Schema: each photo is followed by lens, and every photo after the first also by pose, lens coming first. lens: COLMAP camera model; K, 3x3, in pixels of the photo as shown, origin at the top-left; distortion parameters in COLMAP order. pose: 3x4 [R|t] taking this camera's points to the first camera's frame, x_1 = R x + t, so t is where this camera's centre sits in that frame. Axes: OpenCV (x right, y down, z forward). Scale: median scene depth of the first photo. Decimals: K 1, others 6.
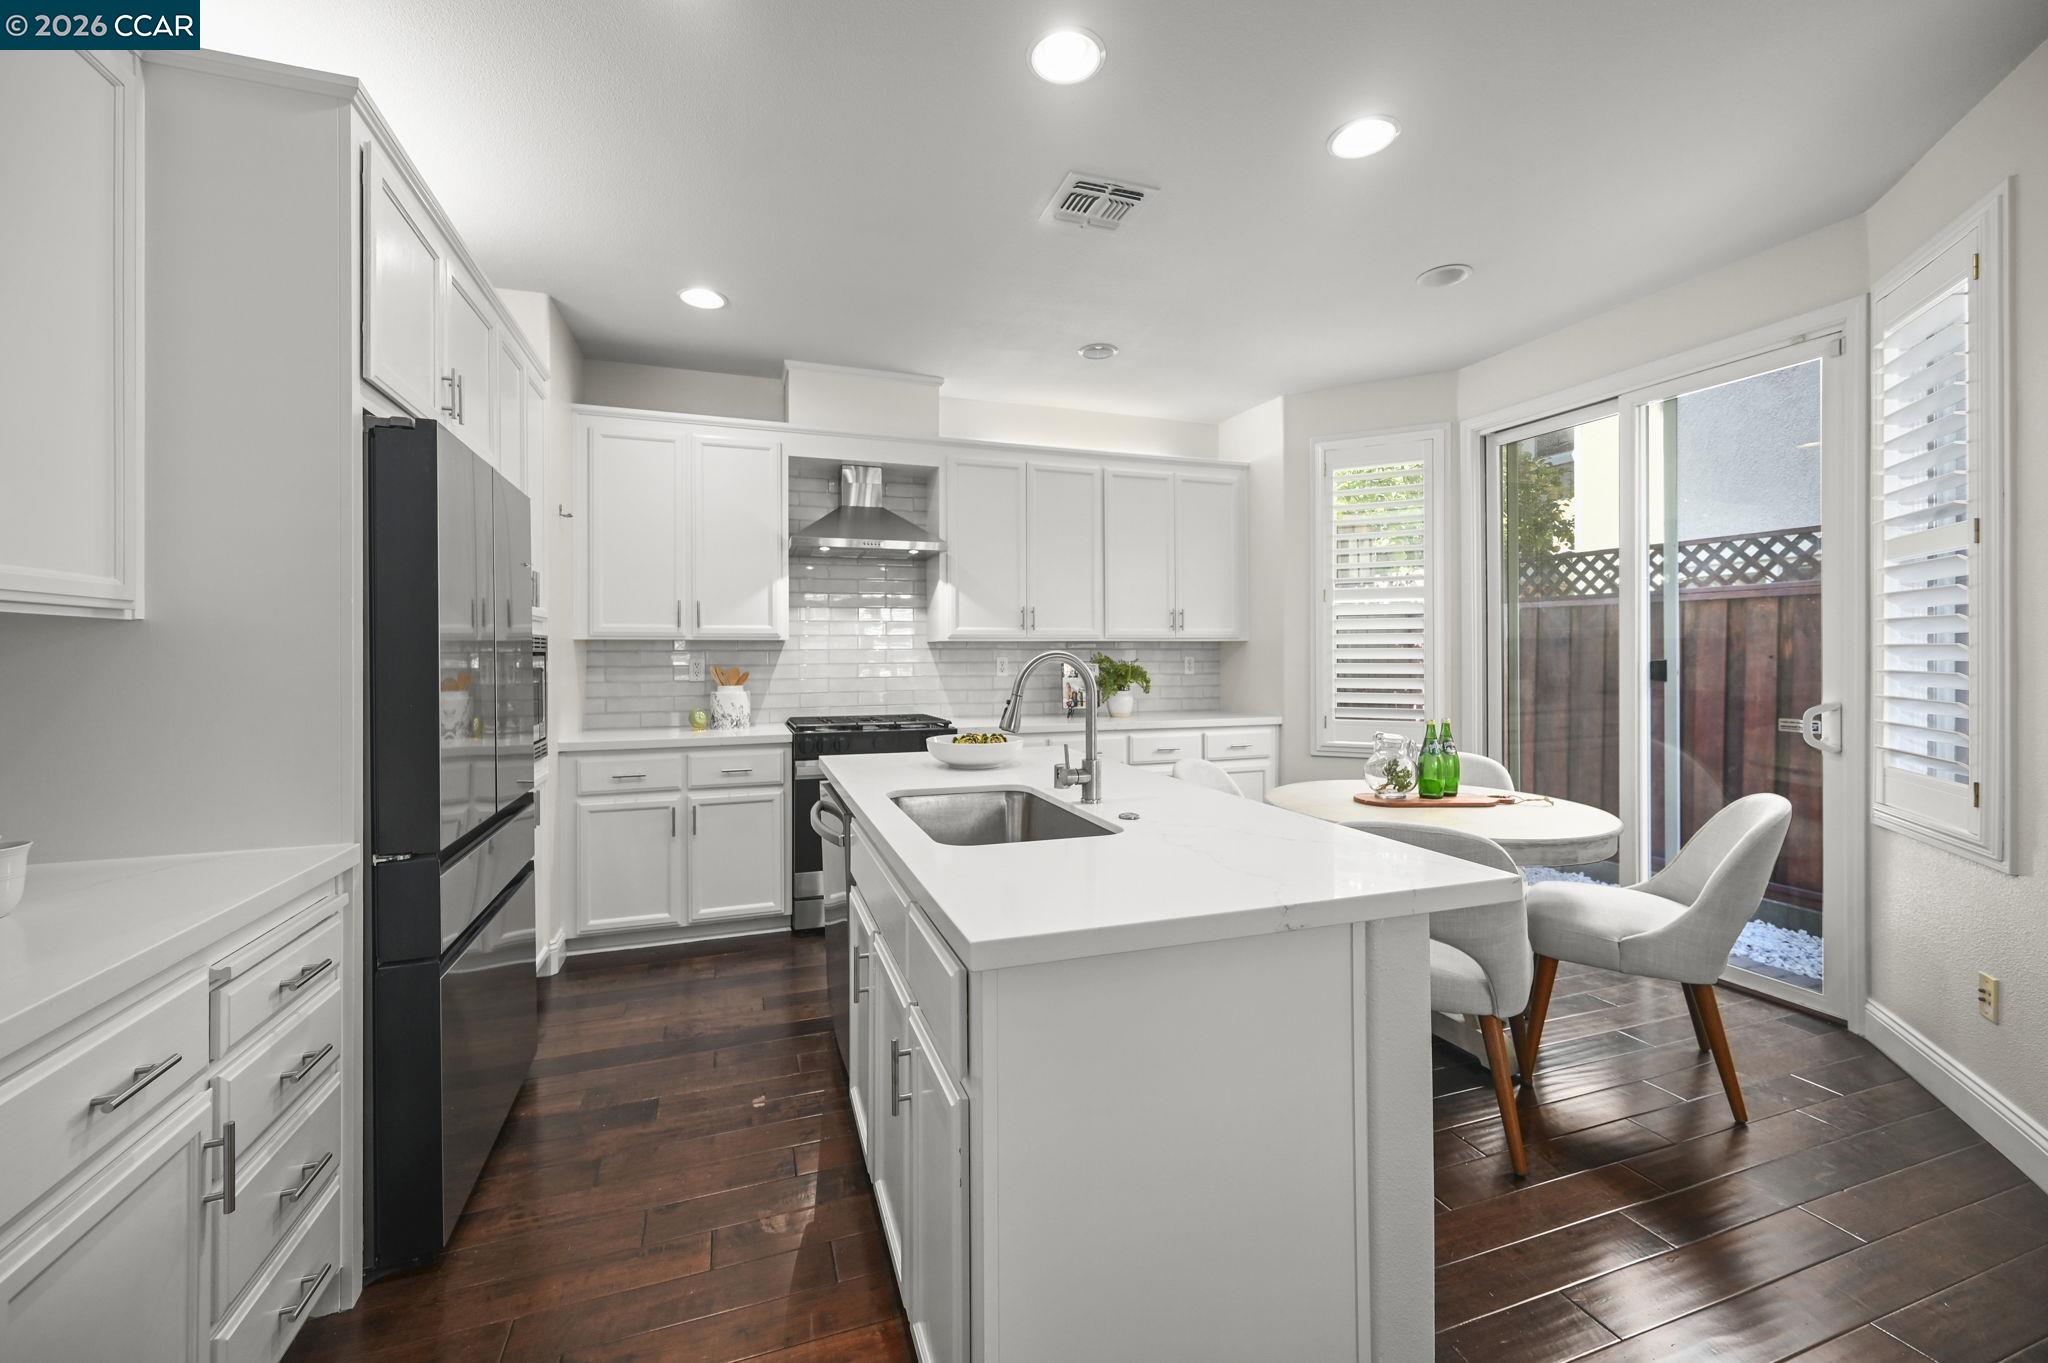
lens RADIAL K [[832.1, 0, 1033.8], [0, 832.1, 657.4], [0, 0, 1]] dist [-0.000730, -0.000030]
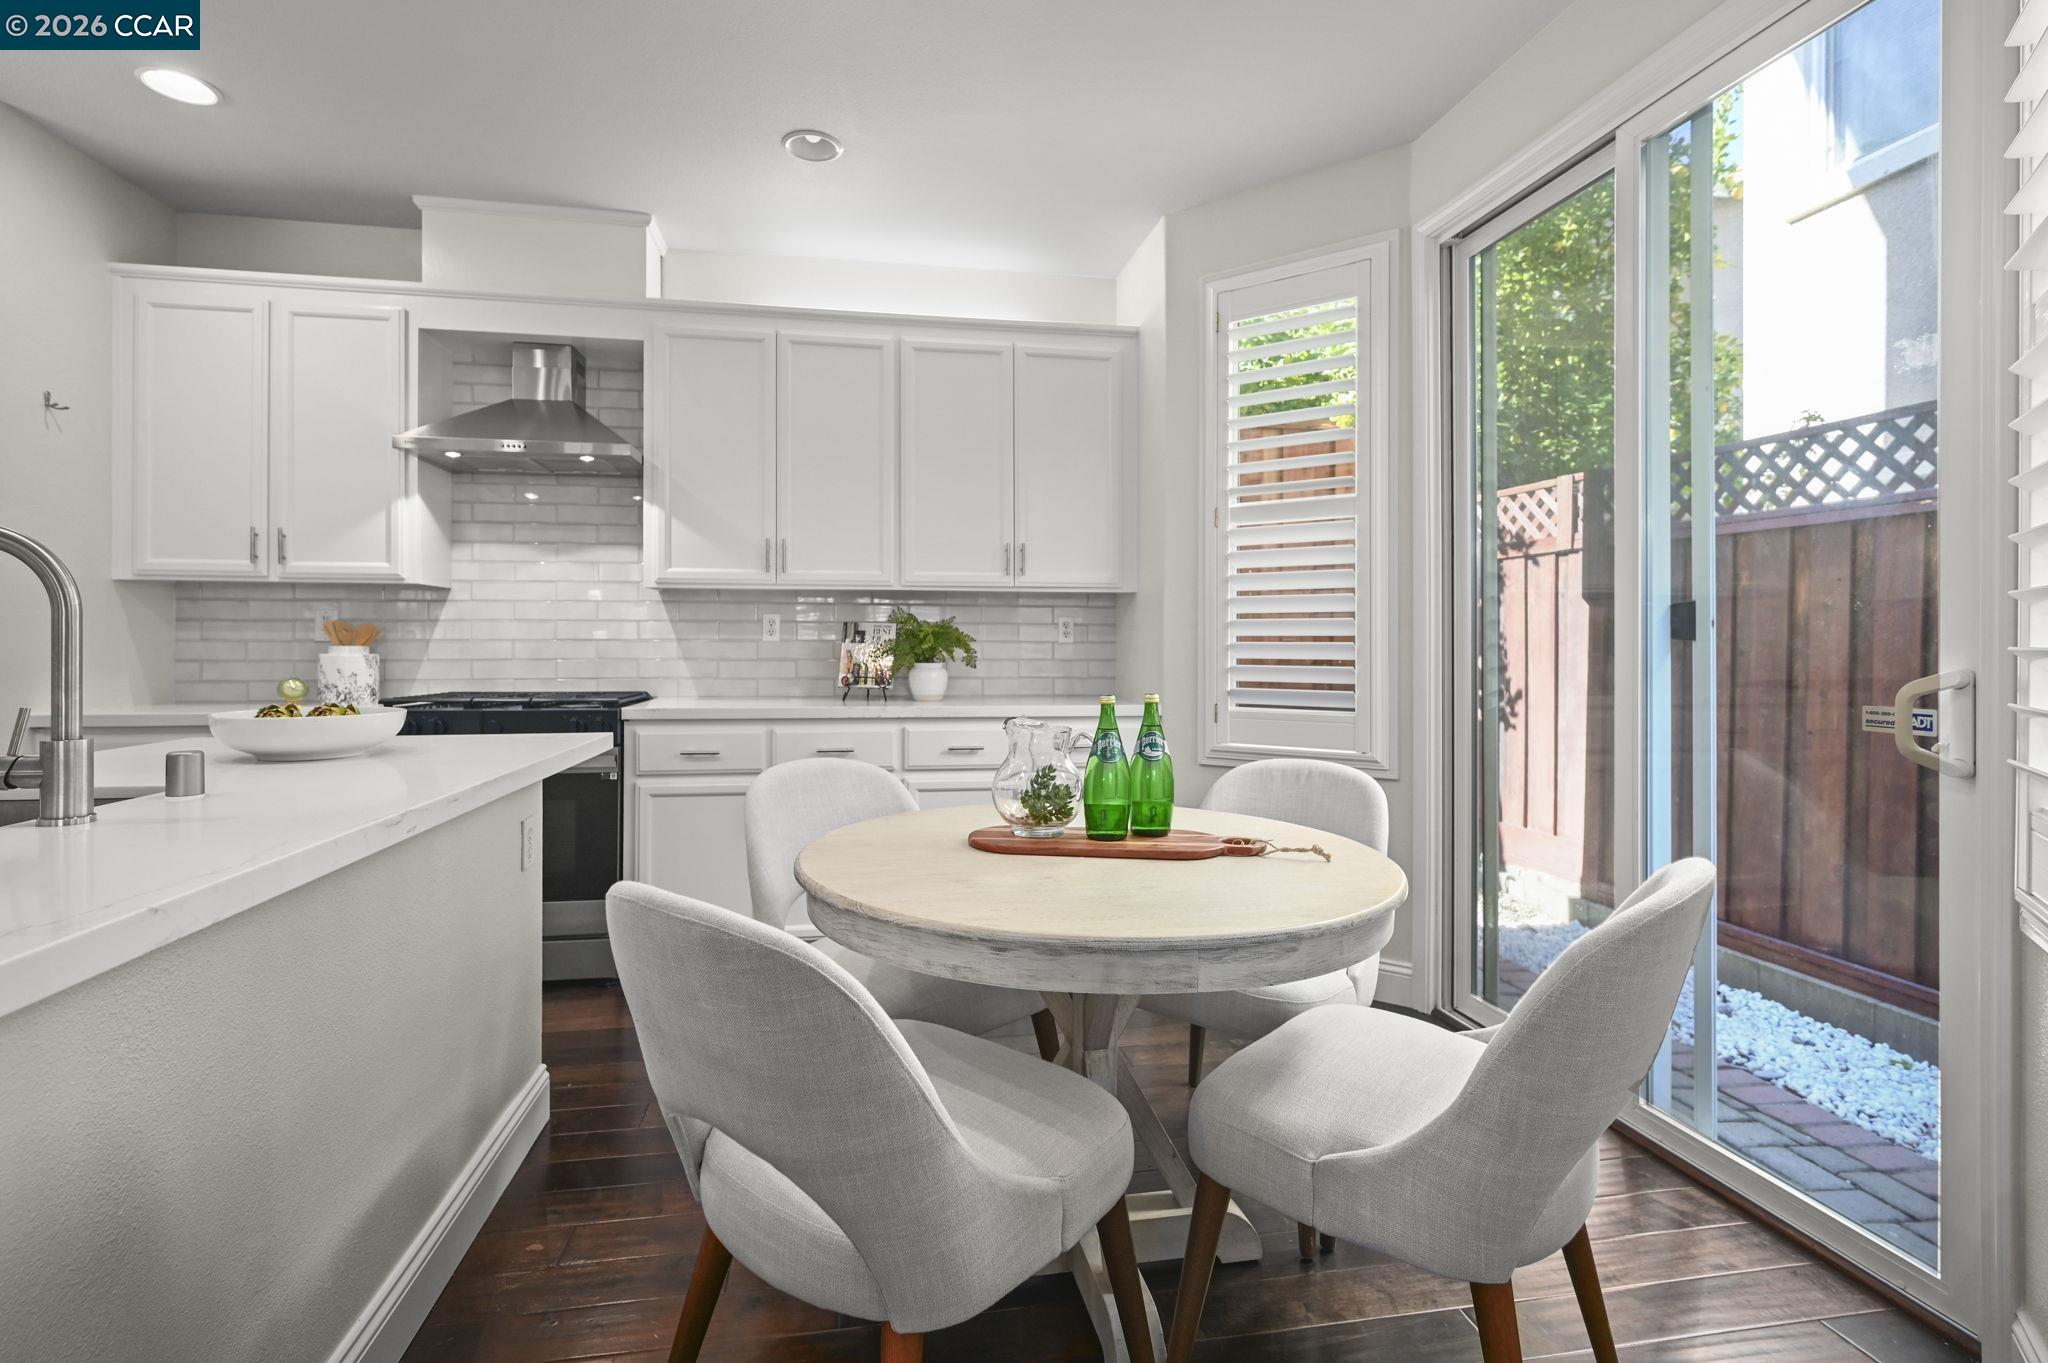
lens RADIAL K [[977.0, 0, 1027.2], [0, 977.0, 647.3], [0, 0, 1]] dist [0.000309, -0.000677]
pose [[0.986149, 0.006851, -0.165720, 0.361023], [-0.007013, 0.999975, -0.000393, 0.030642], [0.165713, 0.001549, 0.986173, 0.246382]]
